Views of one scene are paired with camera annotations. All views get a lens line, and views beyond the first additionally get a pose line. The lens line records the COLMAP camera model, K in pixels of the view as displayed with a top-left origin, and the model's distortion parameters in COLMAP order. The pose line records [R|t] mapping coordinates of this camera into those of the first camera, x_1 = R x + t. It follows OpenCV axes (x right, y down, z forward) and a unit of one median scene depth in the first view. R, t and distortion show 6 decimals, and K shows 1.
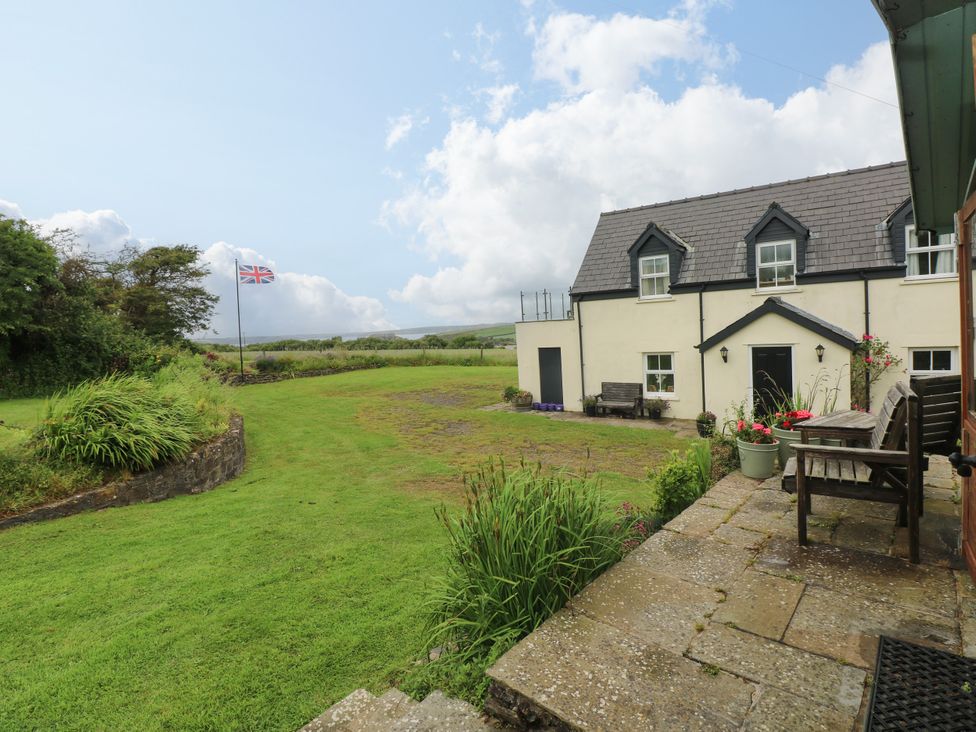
lens RADIAL K [[508.3, 0, 482.0], [0, 508.3, 357.9], [0, 0, 1]] dist [-0.000614, -0.012860]
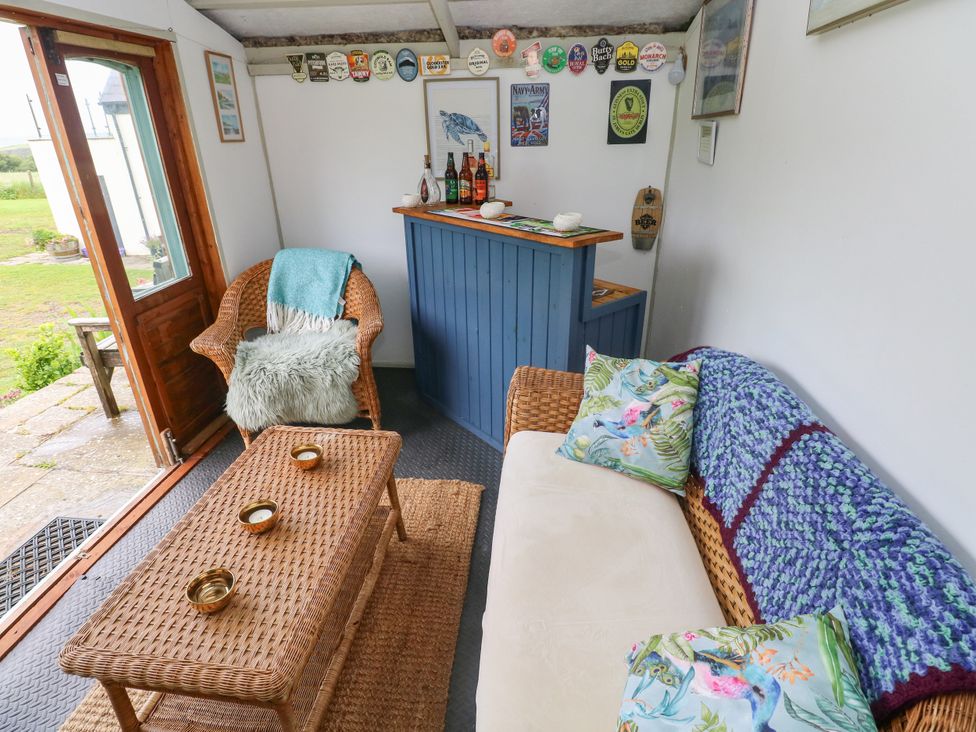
lens RADIAL K [[508.3, 0, 486.2], [0, 508.3, 357.4], [0, 0, 1]] dist [-0.000614, -0.012860]
pose [[0.804403, -0.197957, 0.560132, 0.154623], [0.001749, 0.943636, 0.330980, -0.014235], [-0.594081, -0.265261, 0.759411, -0.032710]]
